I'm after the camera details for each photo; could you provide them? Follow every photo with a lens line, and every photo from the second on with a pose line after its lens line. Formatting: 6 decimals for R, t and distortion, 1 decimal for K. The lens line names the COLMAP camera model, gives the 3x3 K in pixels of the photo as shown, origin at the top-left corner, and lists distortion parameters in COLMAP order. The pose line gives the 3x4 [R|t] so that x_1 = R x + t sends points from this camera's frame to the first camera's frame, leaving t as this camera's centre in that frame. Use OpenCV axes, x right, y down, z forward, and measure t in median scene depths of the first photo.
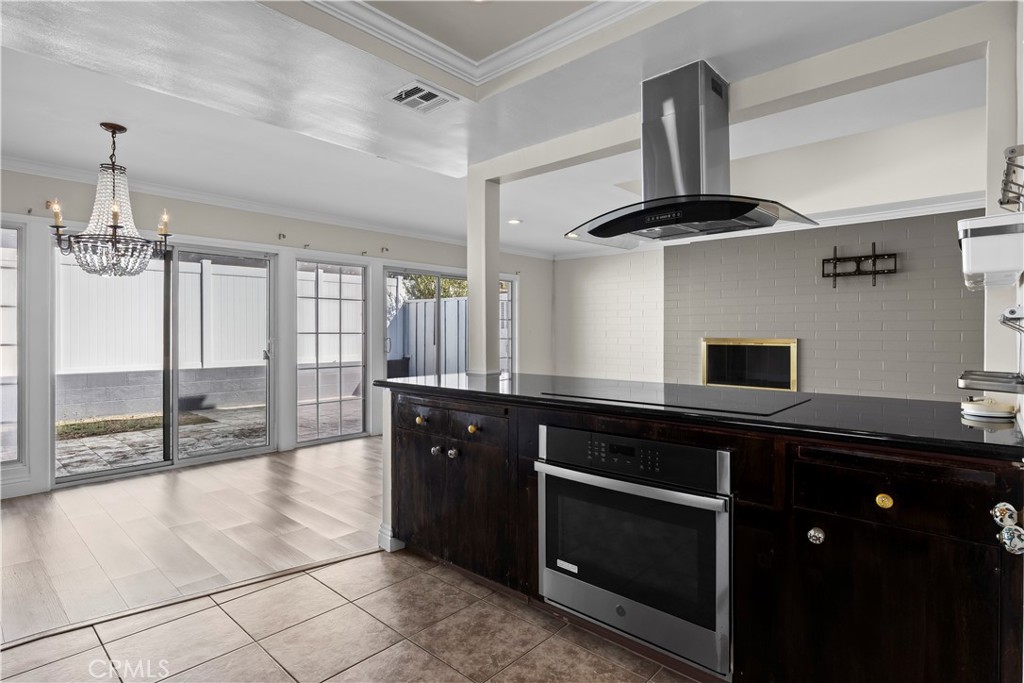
lens RADIAL K [[528.6, 0, 522.3], [0, 528.6, 338.4], [0, 0, 1]] dist [0.000034, -0.000667]
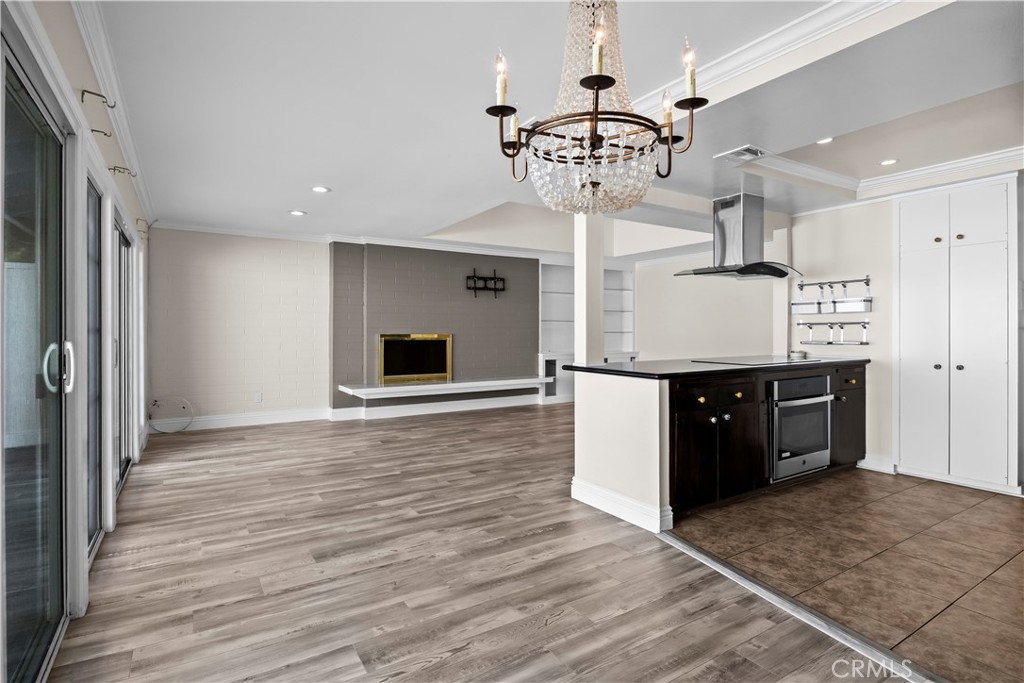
lens RADIAL K [[519.4, 0, 514.9], [0, 519.4, 337.8], [0, 0, 1]] dist [-0.001360, -0.000223]
pose [[0.262355, -0.014090, 0.964869, -0.747496], [0.010502, 0.999876, 0.011746, -0.004014], [-0.964914, 0.007051, 0.262470, 0.561240]]
